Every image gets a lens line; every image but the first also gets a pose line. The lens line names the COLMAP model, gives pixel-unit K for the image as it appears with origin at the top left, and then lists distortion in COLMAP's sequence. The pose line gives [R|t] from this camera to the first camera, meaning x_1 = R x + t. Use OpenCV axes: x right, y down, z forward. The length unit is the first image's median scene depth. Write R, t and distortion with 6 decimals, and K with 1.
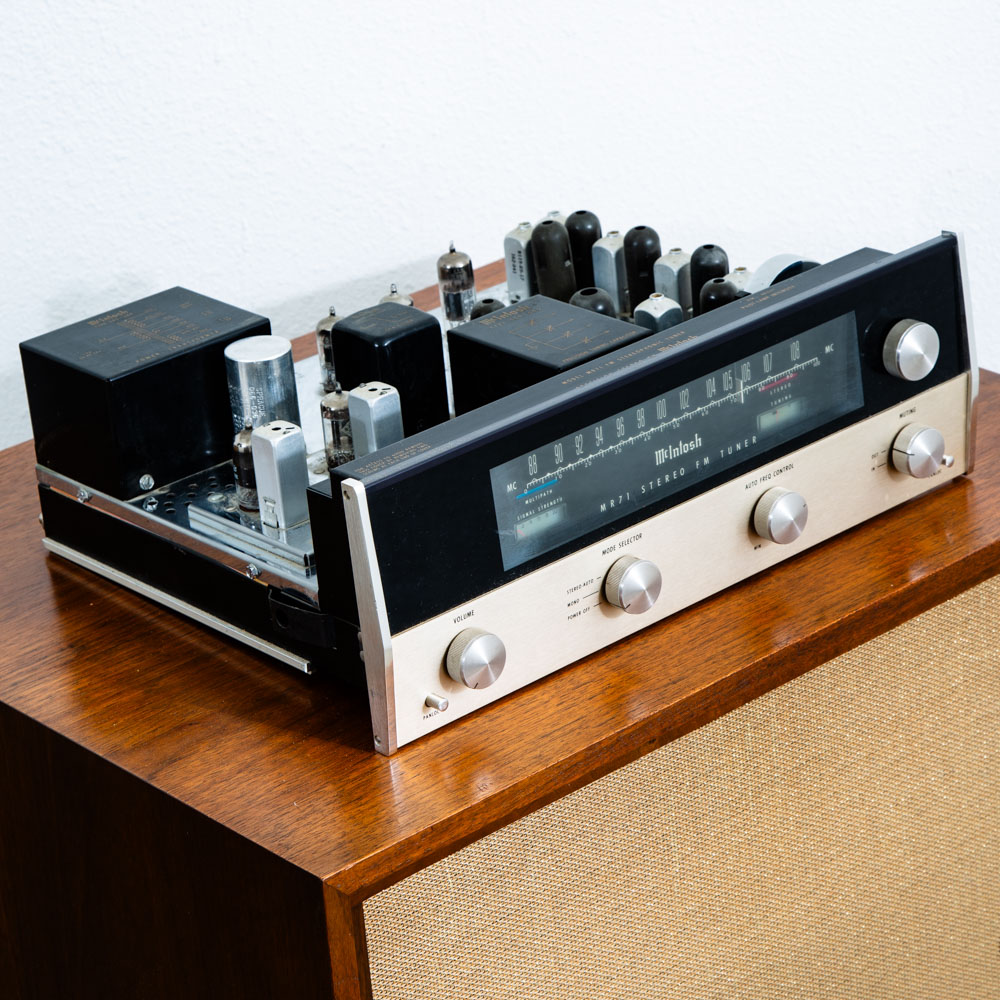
lens RADIAL K [[3287.4, 0, 491.8], [0, 3287.4, 516.2], [0, 0, 1]] dist [0.205154, 0.000000]
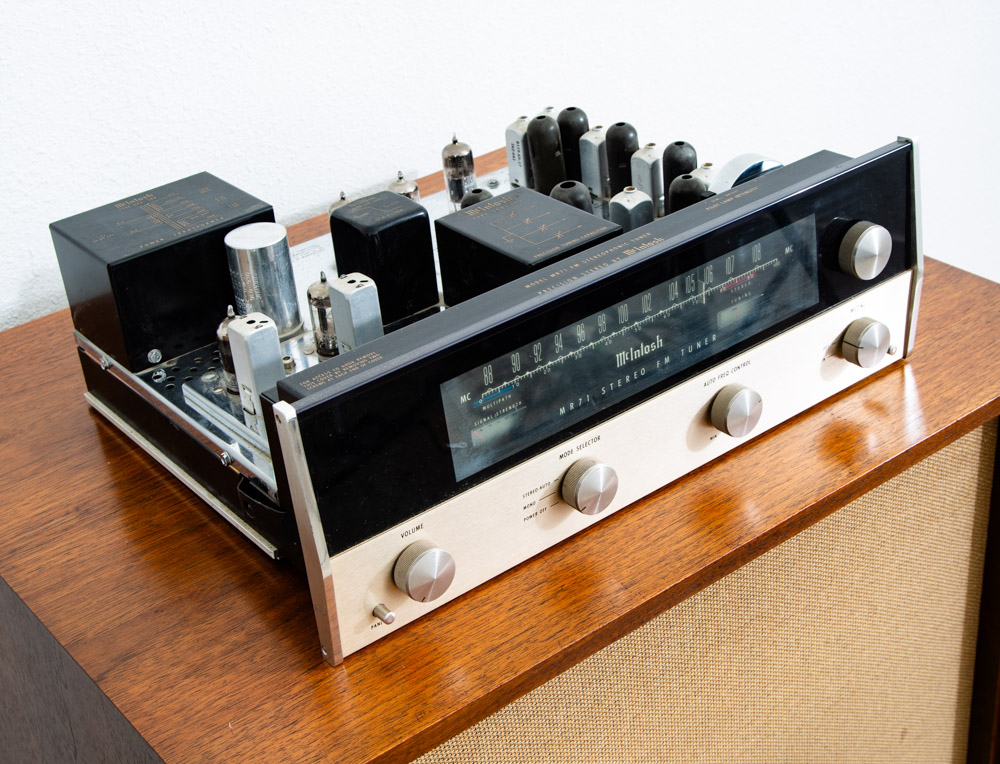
lens RADIAL K [[1561.7, 0, 490.1], [0, 1561.7, 409.1], [0, 0, 1]] dist [0.007385, 0.000000]
pose [[0.997843, 0.028505, -0.059132, 0.038873], [-0.021743, 0.993470, 0.112004, -0.054938], [0.061939, -0.110477, 0.991947, 0.503635]]
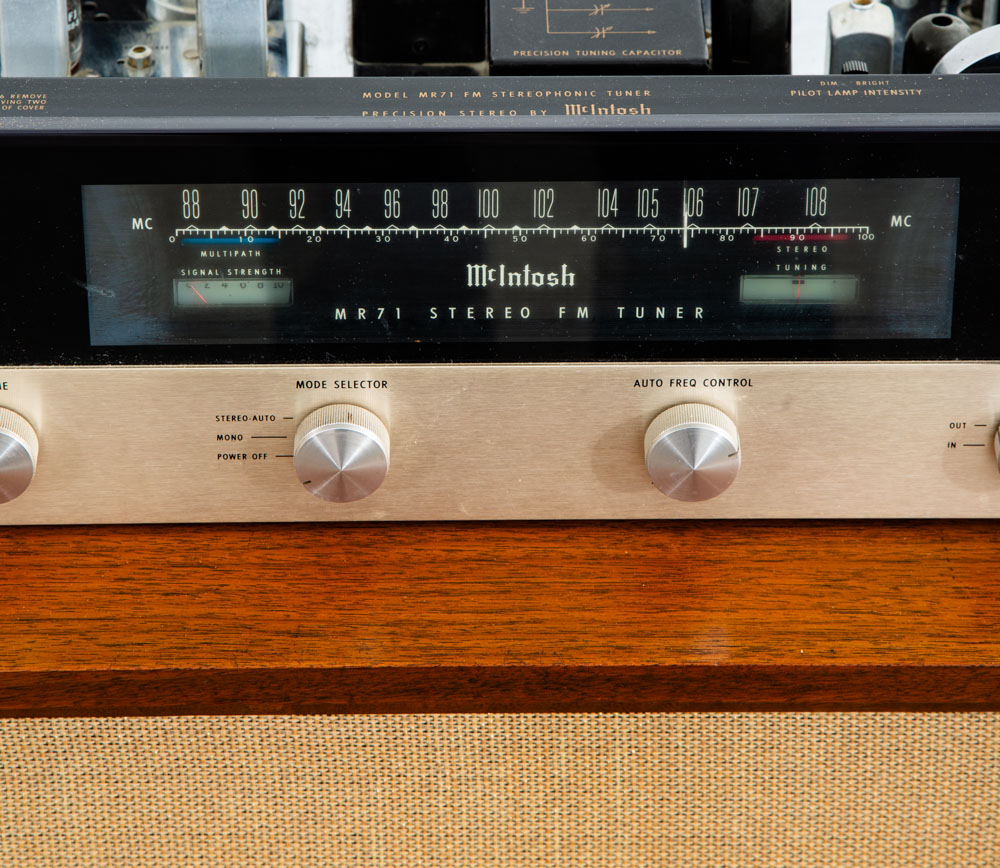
lens RADIAL K [[4050.1, 0, 499.5], [0, 4050.1, 292.1], [0, 0, 1]] dist [0.475217, 0.000000]
pose [[0.762439, 0.426813, -0.486330, 0.396778], [-0.333622, 0.903298, 0.269721, -0.206269], [0.554421, -0.043395, 0.831104, 0.396299]]
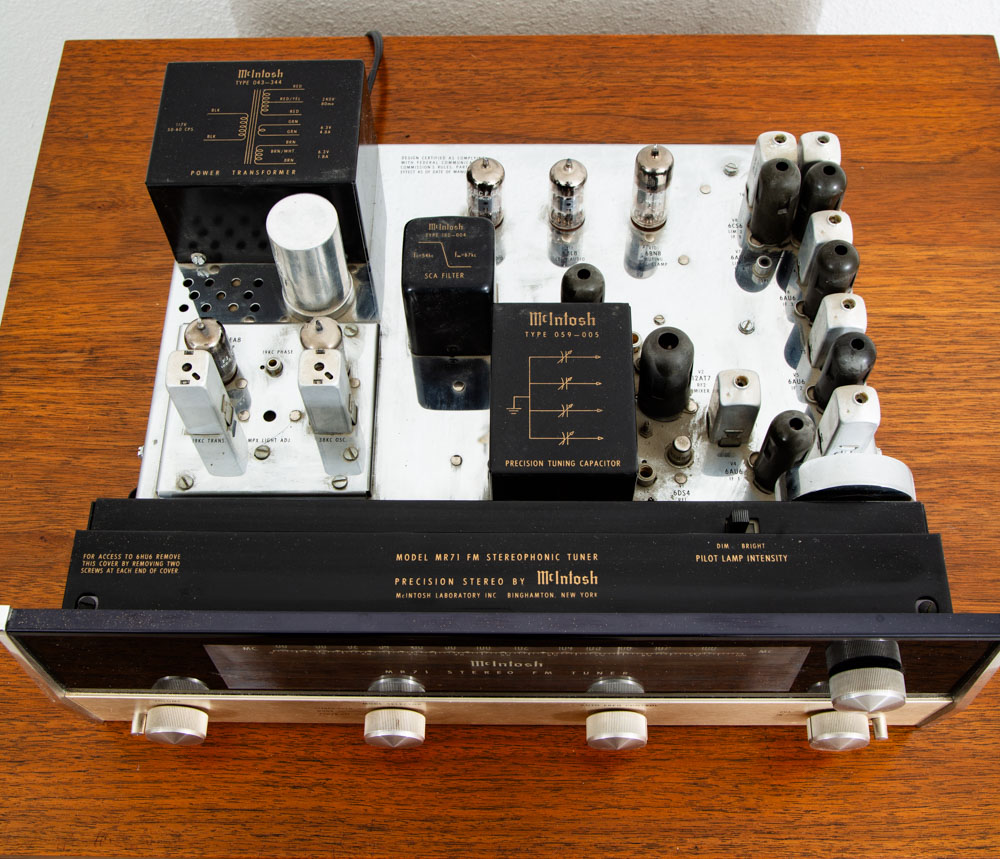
lens RADIAL K [[1250.6, 0, 495.4], [0, 1250.6, 395.6], [0, 0, 1]] dist [-0.058606, 0.000000]
pose [[0.746819, 0.614715, -0.253748, 0.093505], [-0.318349, 0.665456, 0.675147, -0.283595], [0.583880, -0.423432, 0.692668, 0.786916]]
